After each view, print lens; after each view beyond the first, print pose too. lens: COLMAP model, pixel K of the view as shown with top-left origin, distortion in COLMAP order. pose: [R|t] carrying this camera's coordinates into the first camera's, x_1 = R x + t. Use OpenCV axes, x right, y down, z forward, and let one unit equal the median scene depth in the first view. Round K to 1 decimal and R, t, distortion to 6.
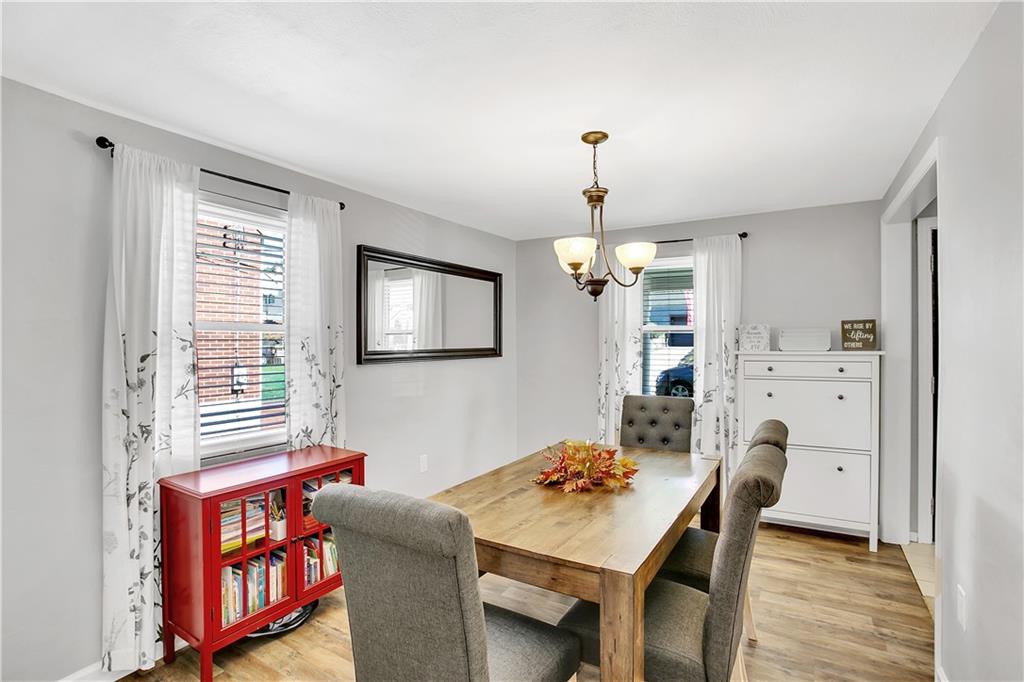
lens RADIAL K [[500.2, 0, 522.6], [0, 500.2, 336.7], [0, 0, 1]] dist [-0.075595, 0.028560]
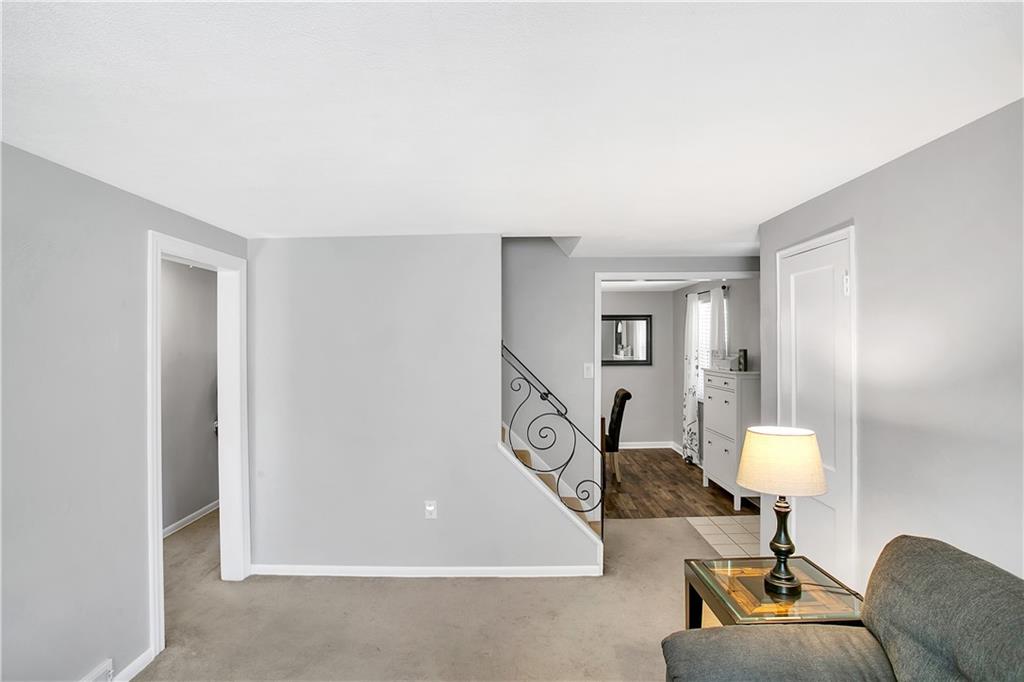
lens RADIAL K [[500.2, 0, 522.6], [0, 500.2, 336.7], [0, 0, 1]] dist [-0.075595, 0.028560]
pose [[0.530712, -0.005778, -0.847533, 1.621571], [-0.003049, 0.999957, -0.008727, -0.057287], [0.847547, 0.007215, 0.530671, -0.321273]]
